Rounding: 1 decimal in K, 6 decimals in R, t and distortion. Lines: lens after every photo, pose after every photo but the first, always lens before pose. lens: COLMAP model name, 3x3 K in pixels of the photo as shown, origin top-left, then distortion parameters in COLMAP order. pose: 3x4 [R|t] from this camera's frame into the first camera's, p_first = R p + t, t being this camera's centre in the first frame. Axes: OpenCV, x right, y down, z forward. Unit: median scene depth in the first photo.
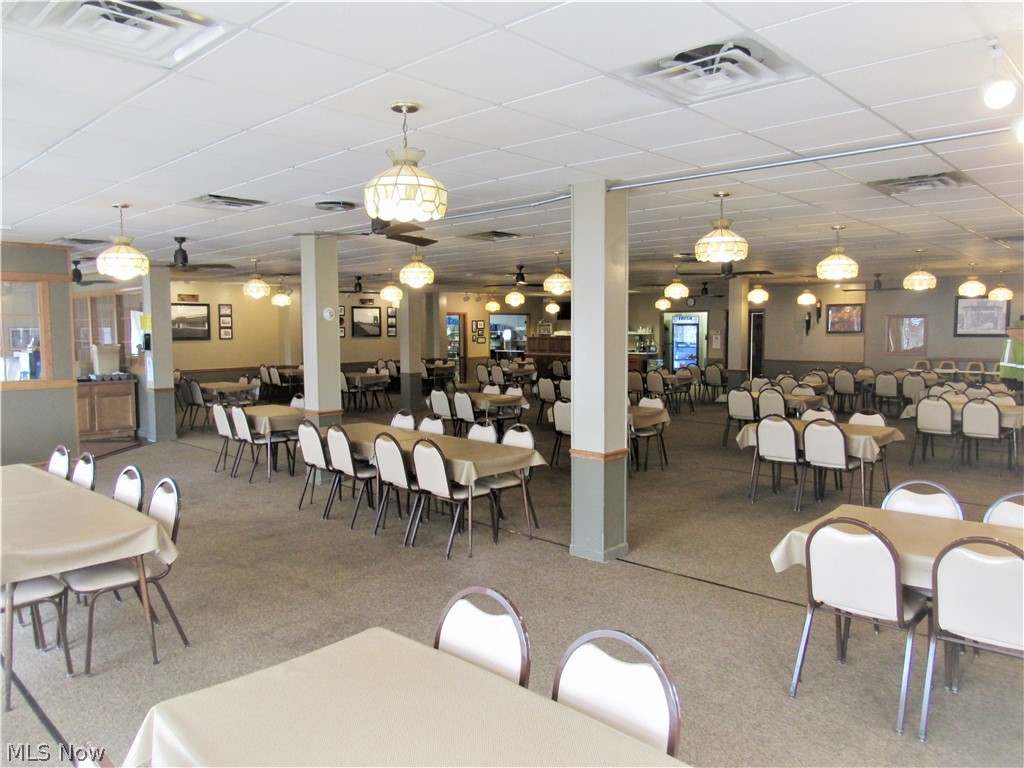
lens RADIAL K [[742.8, 0, 512.0], [0, 742.8, 384.0], [0, 0, 1]] dist [-0.024310, 0.013316]
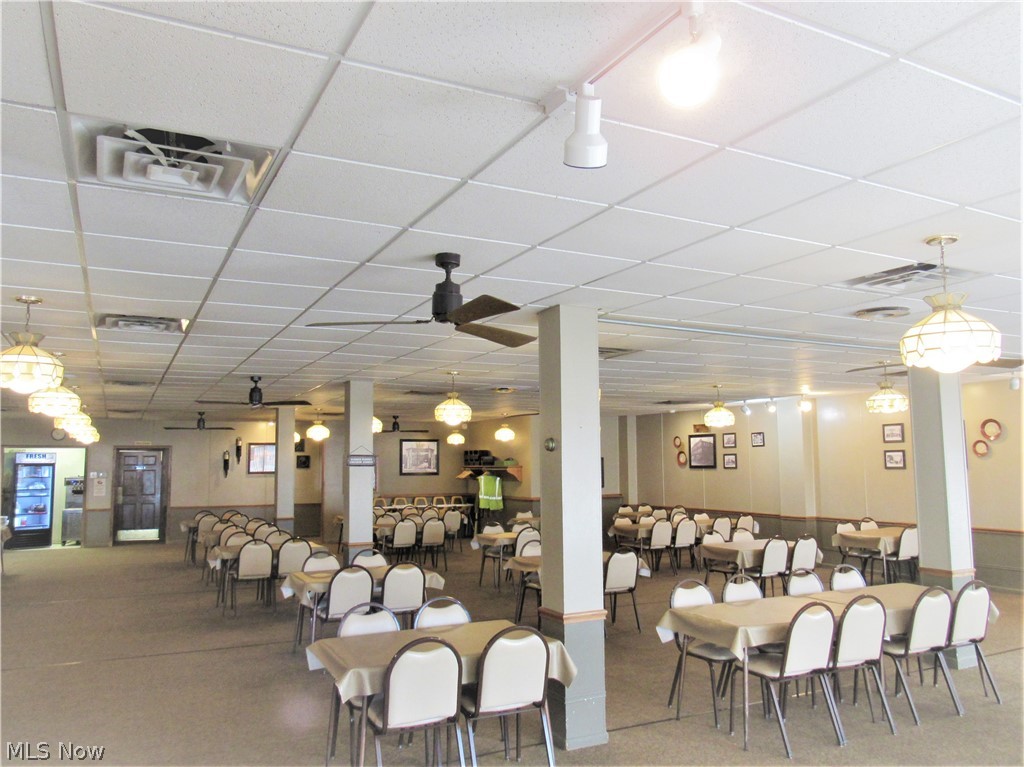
lens RADIAL K [[757.7, 0, 512.0], [0, 757.7, 383.5], [0, 0, 1]] dist [-0.014442, 0.002387]
pose [[0.340453, 0.102149, 0.934696, -0.451568], [0.076639, 0.987759, -0.135863, -0.033259], [-0.937133, 0.117889, 0.328457, 0.455504]]
